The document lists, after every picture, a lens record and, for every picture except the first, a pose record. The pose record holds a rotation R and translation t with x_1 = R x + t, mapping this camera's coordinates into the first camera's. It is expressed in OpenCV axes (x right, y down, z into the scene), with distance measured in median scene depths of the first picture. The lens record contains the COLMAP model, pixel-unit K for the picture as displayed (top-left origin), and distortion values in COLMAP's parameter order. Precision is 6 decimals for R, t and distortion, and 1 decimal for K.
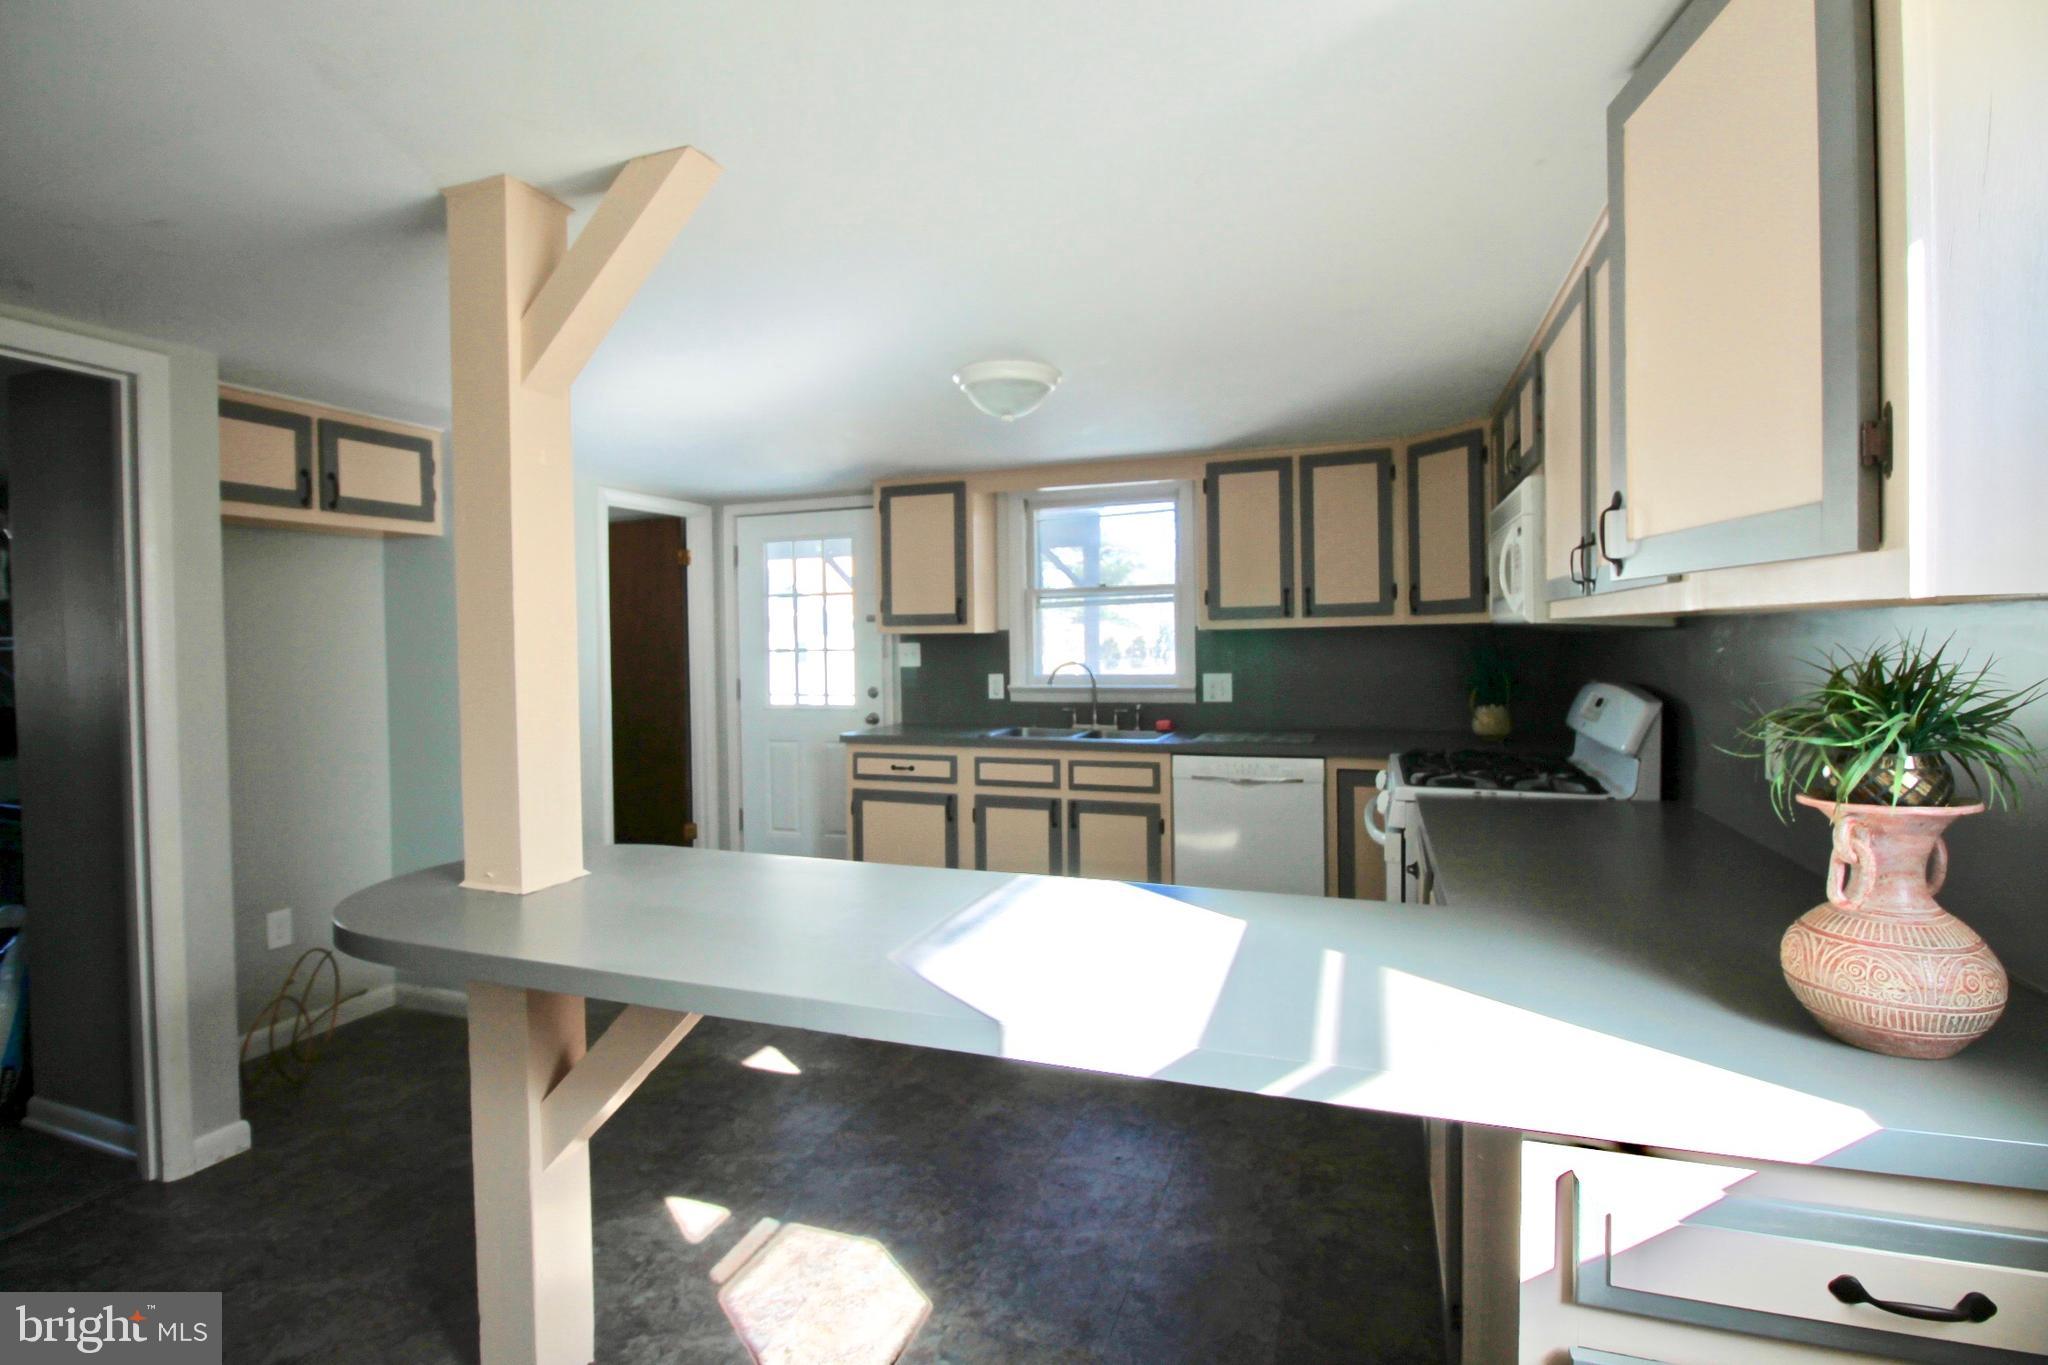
lens RADIAL K [[970.8, 0, 1023.6], [0, 970.8, 652.1], [0, 0, 1]] dist [-0.002578, -0.000962]
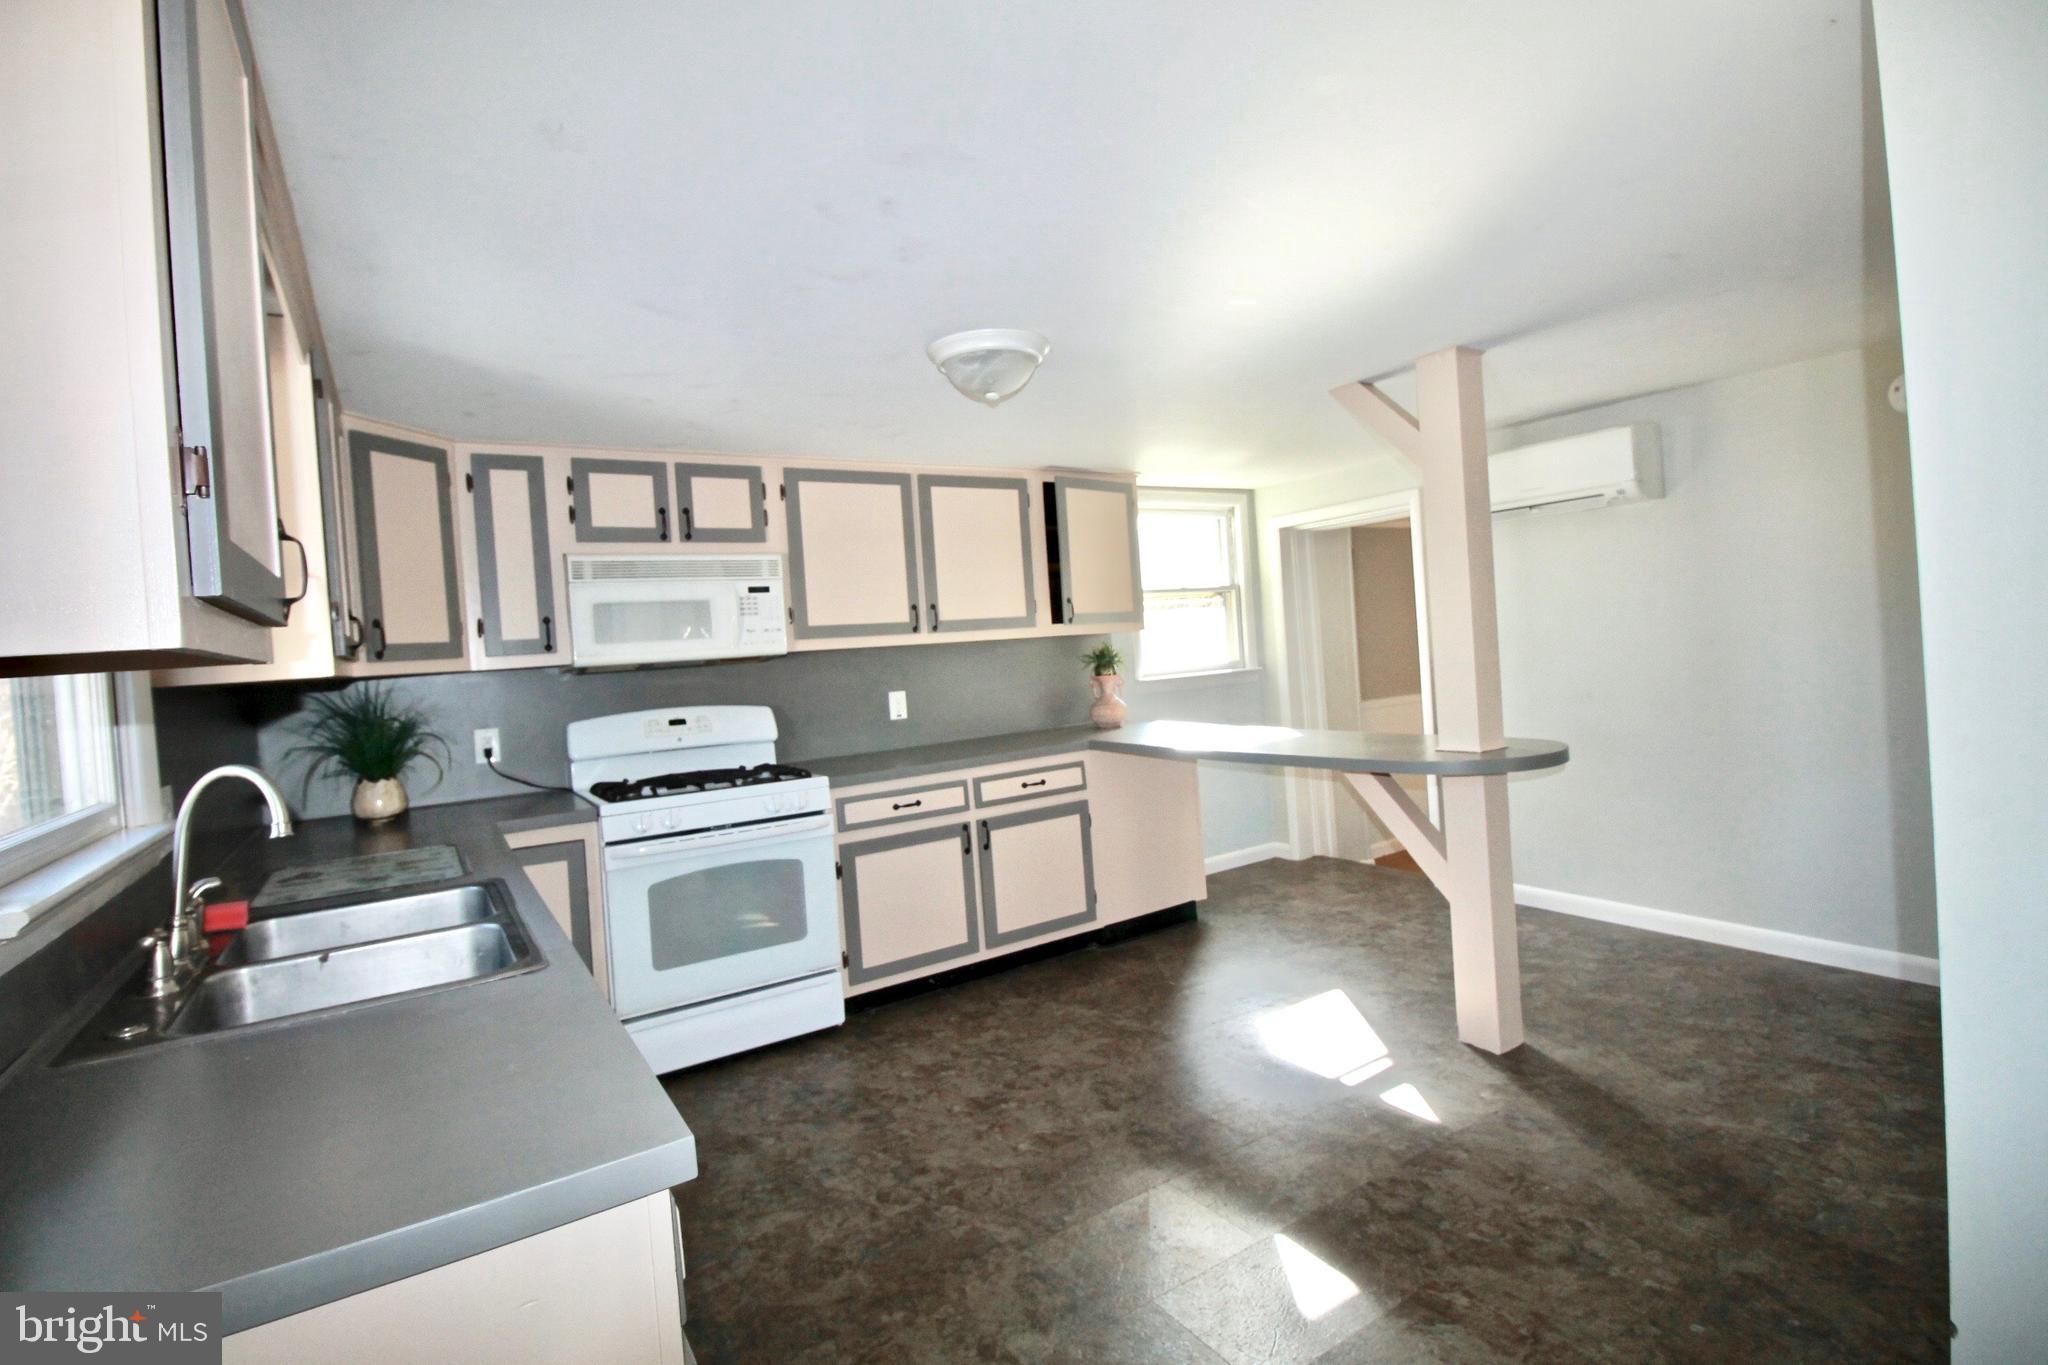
lens RADIAL K [[965.4, 0, 1025.5], [0, 965.4, 649.2], [0, 0, 1]] dist [-0.001399, -0.000308]
pose [[-0.791139, 0.070054, 0.607611, -0.402162], [0.094738, 0.995465, 0.008583, -0.007669], [-0.604255, 0.064354, -0.794188, 1.215403]]
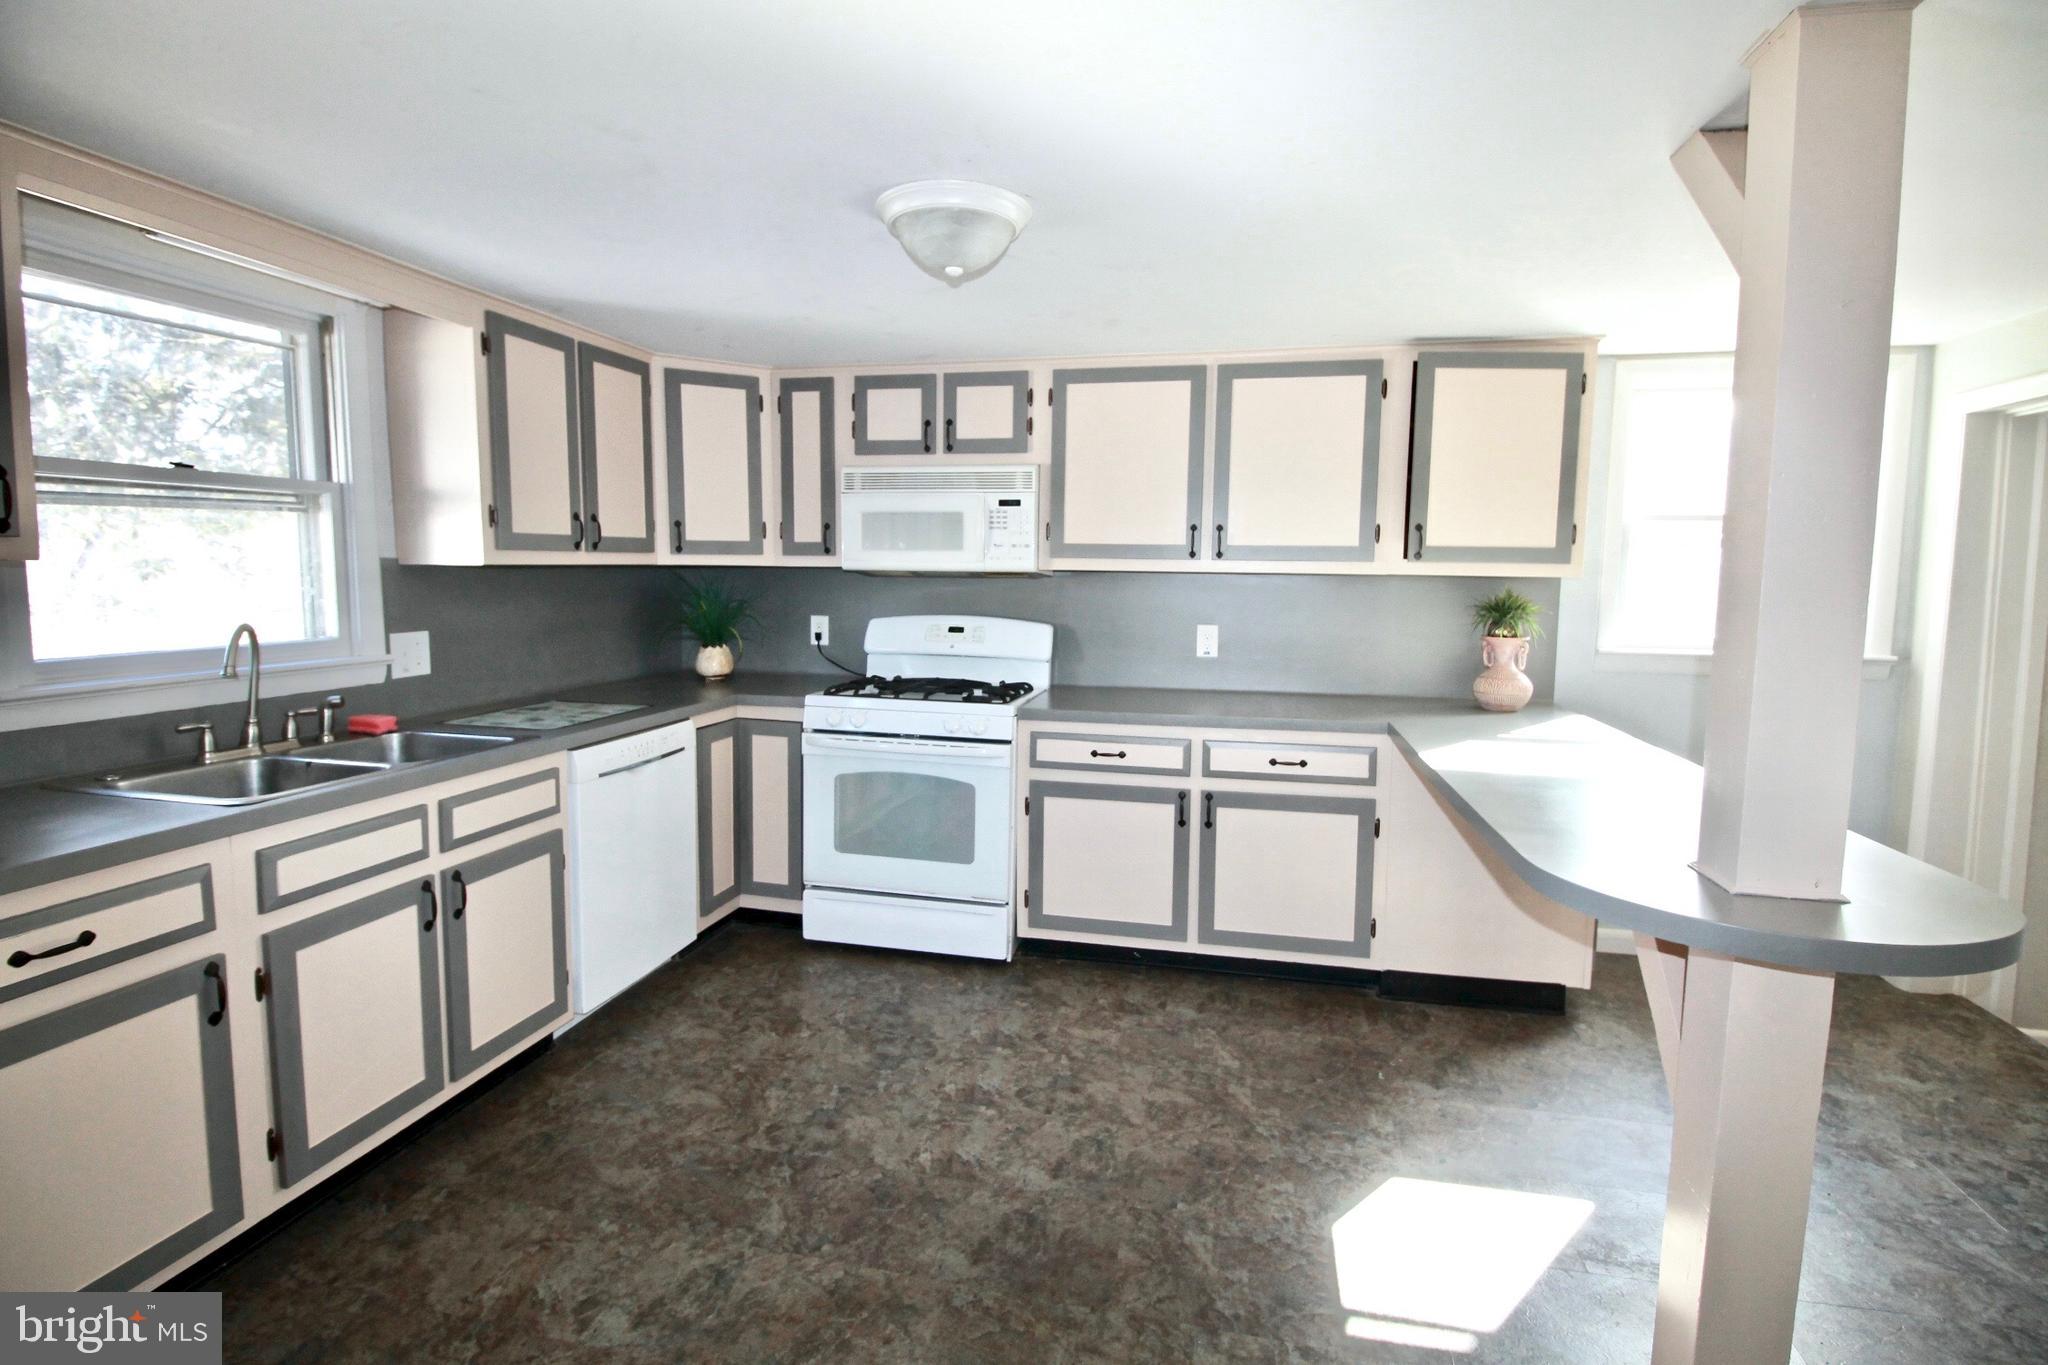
lens RADIAL K [[970.1, 0, 1031.1], [0, 970.1, 653.0], [0, 0, 1]] dist [0.000438, -0.009592]
pose [[-0.124118, -0.069133, 0.989856, -0.532724], [0.011313, 0.997407, 0.071079, -0.006295], [-0.992203, 0.020021, -0.123014, 0.741536]]
